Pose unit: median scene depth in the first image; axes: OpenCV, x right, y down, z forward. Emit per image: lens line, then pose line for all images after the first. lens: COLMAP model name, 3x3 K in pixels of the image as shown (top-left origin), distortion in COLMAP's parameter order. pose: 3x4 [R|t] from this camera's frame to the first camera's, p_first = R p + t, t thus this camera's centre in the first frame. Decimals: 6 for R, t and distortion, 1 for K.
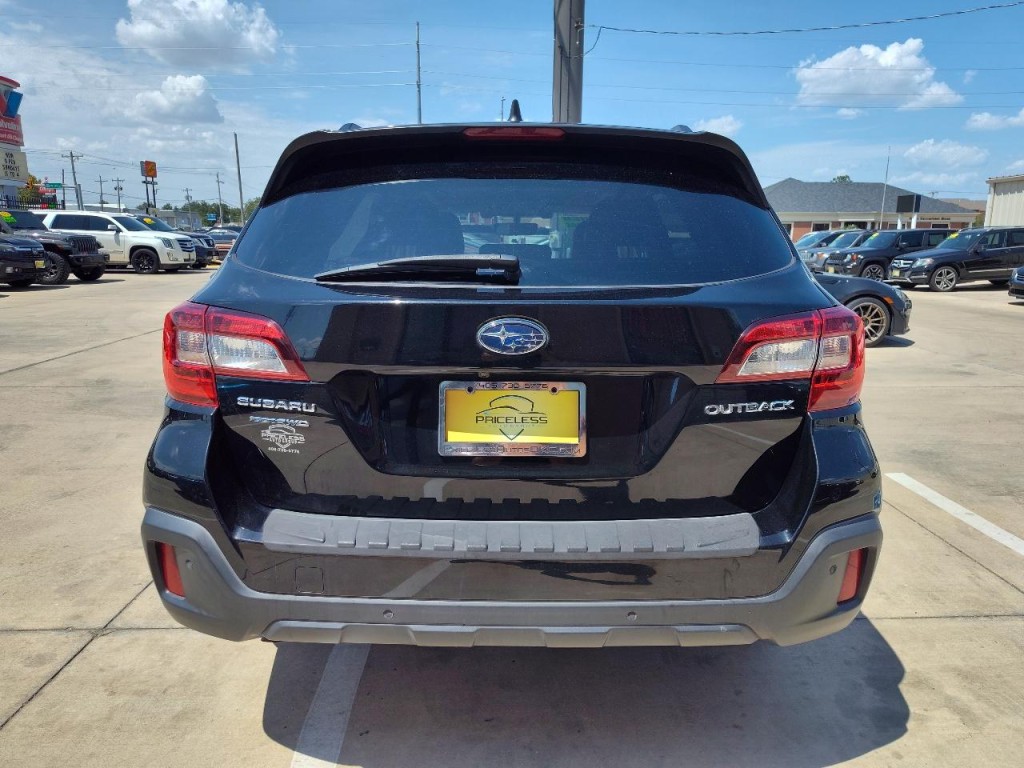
lens RADIAL K [[703.4, 0, 512.0], [0, 703.4, 384.0], [0, 0, 1]] dist [-0.000629, -0.001980]
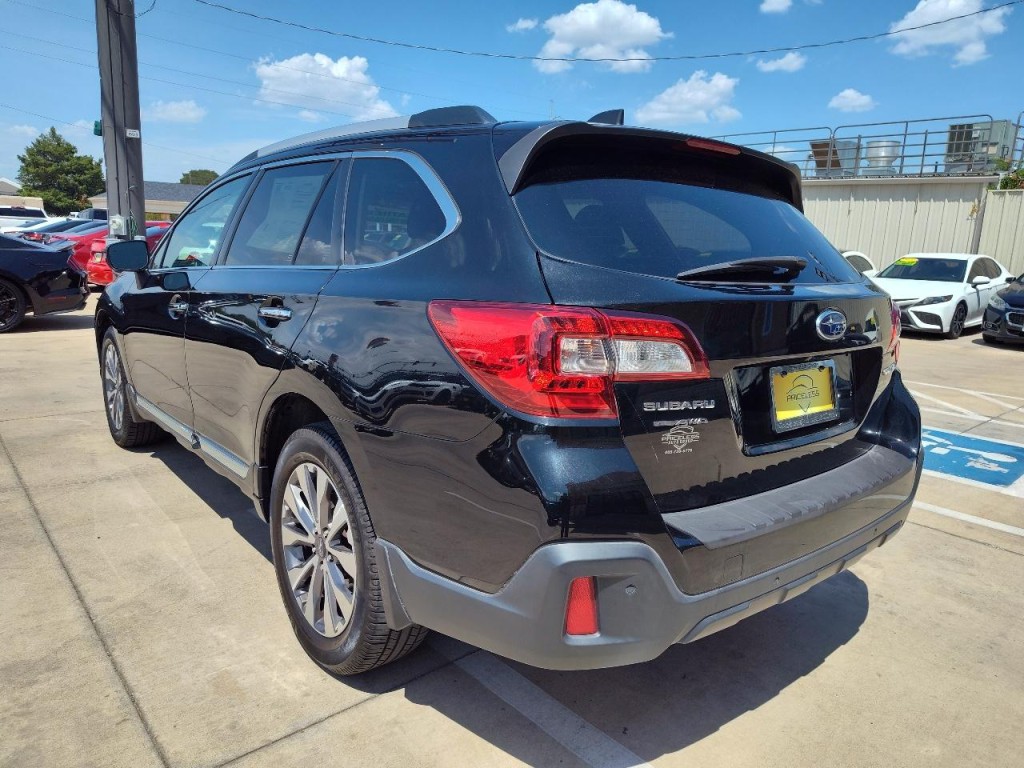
lens RADIAL K [[705.4, 0, 512.0], [0, 705.4, 384.0], [0, 0, 1]] dist [0.003333, -0.000866]
pose [[0.765838, -0.096762, 0.635711, -1.139509], [0.092146, 0.994924, 0.040431, -0.062563], [-0.636397, 0.027615, 0.770867, 0.386564]]
